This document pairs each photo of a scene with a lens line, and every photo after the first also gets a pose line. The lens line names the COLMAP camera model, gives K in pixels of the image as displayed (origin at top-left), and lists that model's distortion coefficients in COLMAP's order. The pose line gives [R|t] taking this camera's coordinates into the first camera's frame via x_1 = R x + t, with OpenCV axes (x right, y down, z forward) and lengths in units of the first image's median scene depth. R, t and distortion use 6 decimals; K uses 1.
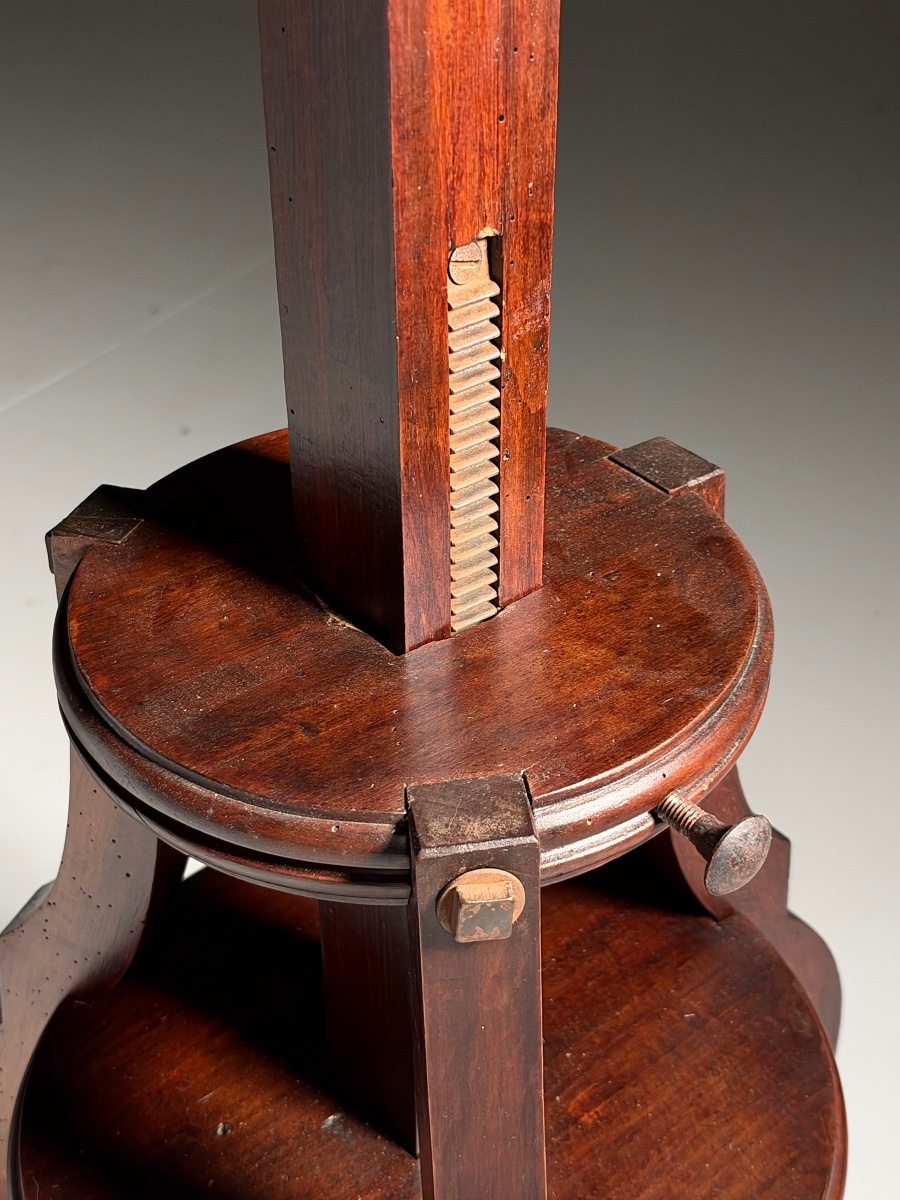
lens RADIAL K [[1753.5, 0, 450.0], [0, 1753.5, 600.0], [0, 0, 1]] dist [0.004637, 0.006830]
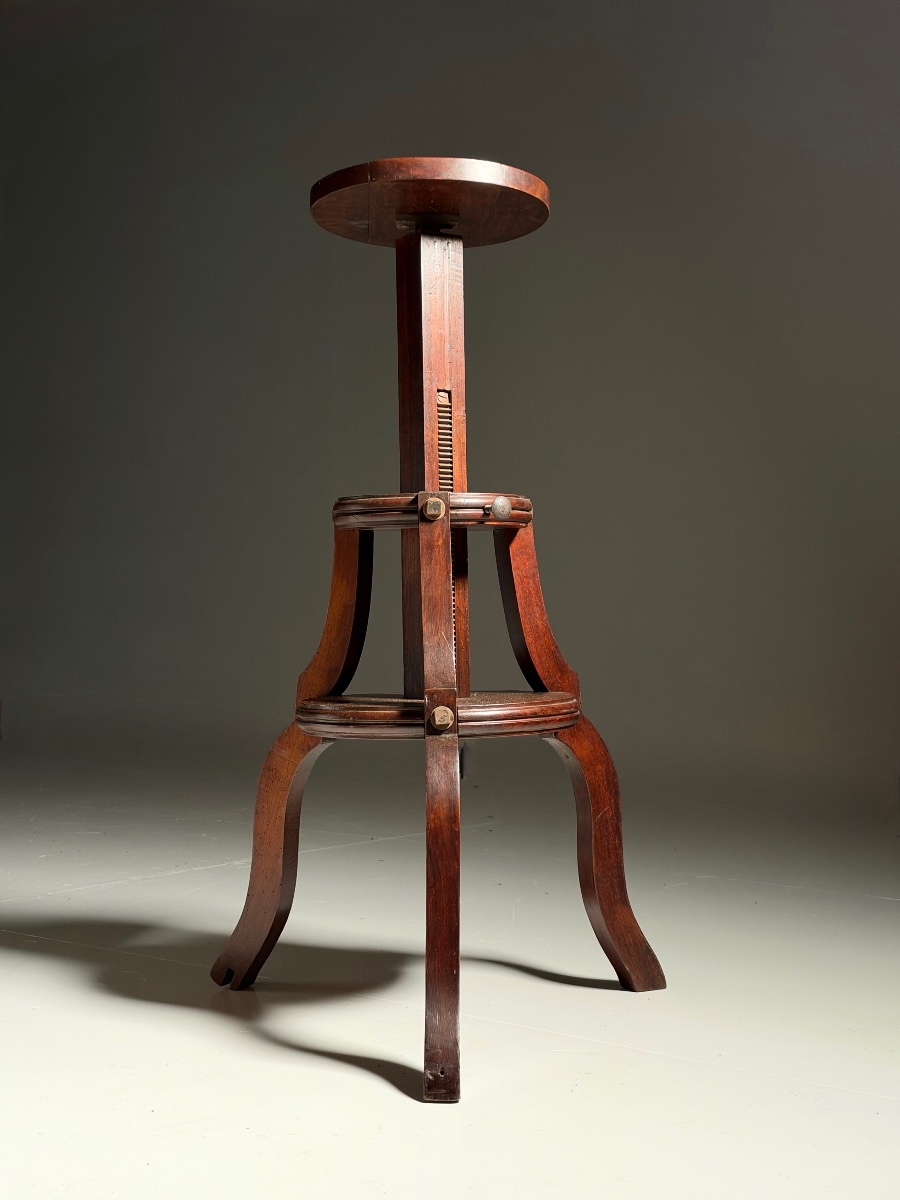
lens RADIAL K [[1572.6, 0, 450.0], [0, 1572.6, 600.0], [0, 0, 1]] dist [0.136936, -0.073286]
pose [[0.990937, -0.017361, -0.133202, 0.517622], [-0.063079, 0.815344, -0.575531, 2.359698], [0.118598, 0.578717, 0.806859, -1.752687]]
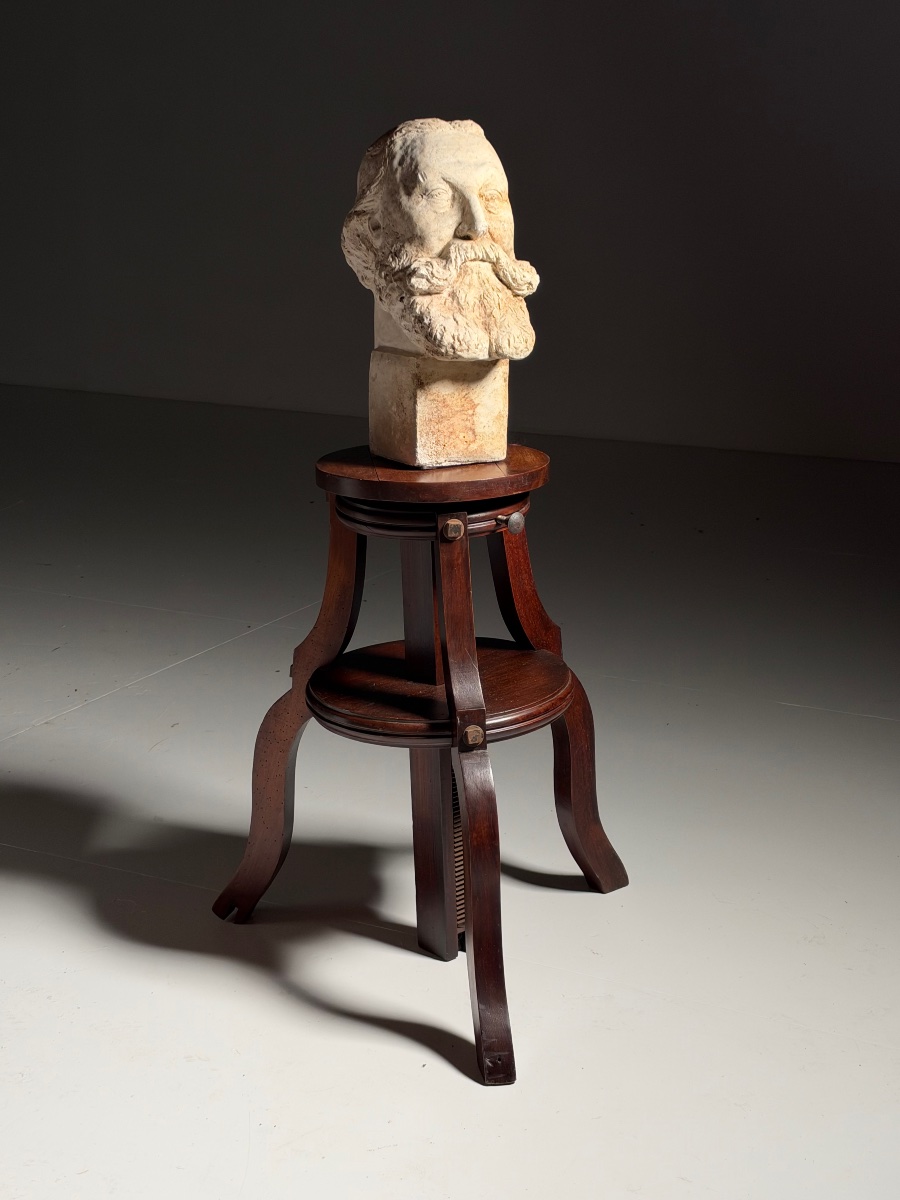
lens RADIAL K [[1867.9, 0, 450.0], [0, 1867.9, 600.0], [0, 0, 1]] dist [0.134006, 0.061800]
pose [[0.998919, -0.034096, 0.031605, -0.133392], [0.042442, 0.946256, -0.320621, 1.709013], [-0.018974, 0.321615, 0.946680, -3.074942]]
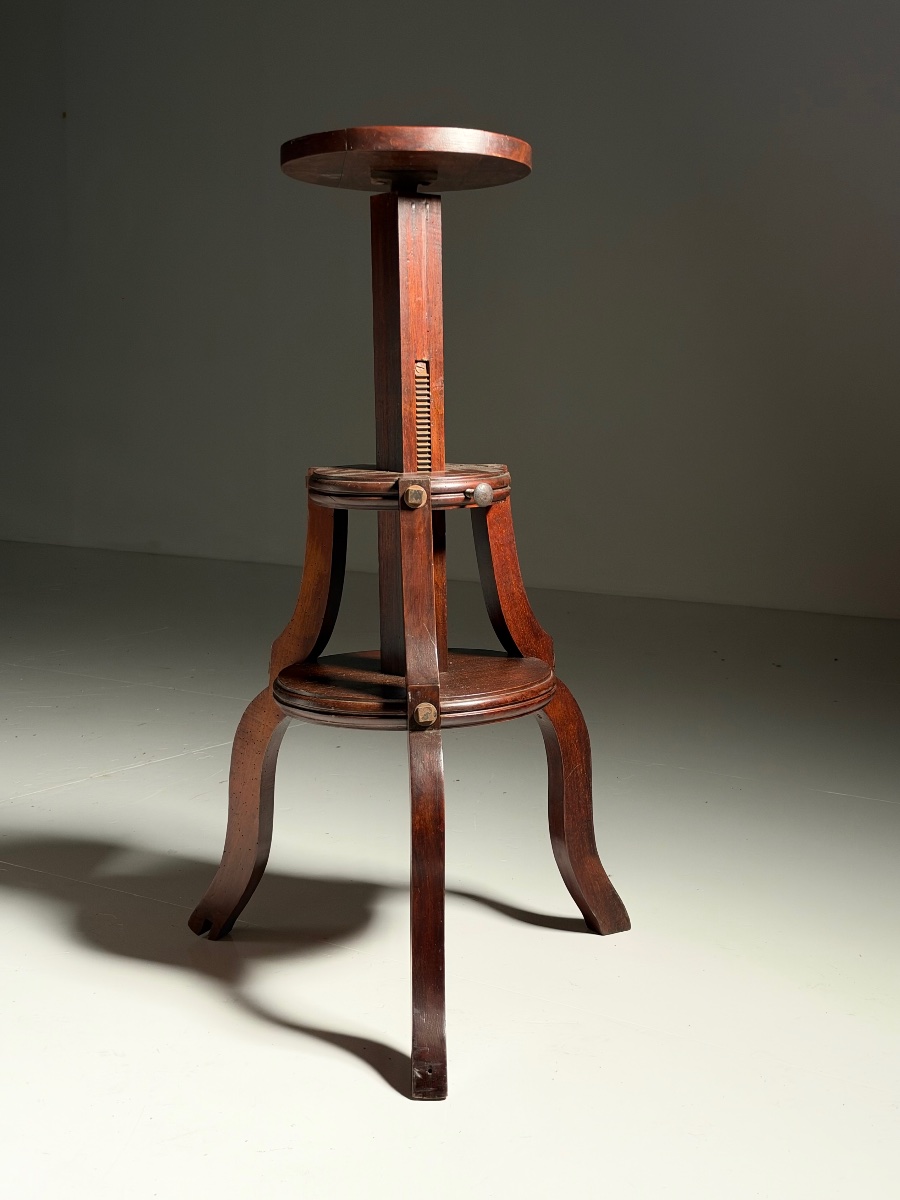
lens RADIAL K [[1572.6, 0, 450.0], [0, 1572.6, 600.0], [0, 0, 1]] dist [0.136936, -0.073286]
pose [[0.996288, -0.000049, -0.086086, 0.391175], [-0.038818, 0.892305, -0.449761, 1.925740], [0.076837, 0.451433, 0.888991, -2.003435]]
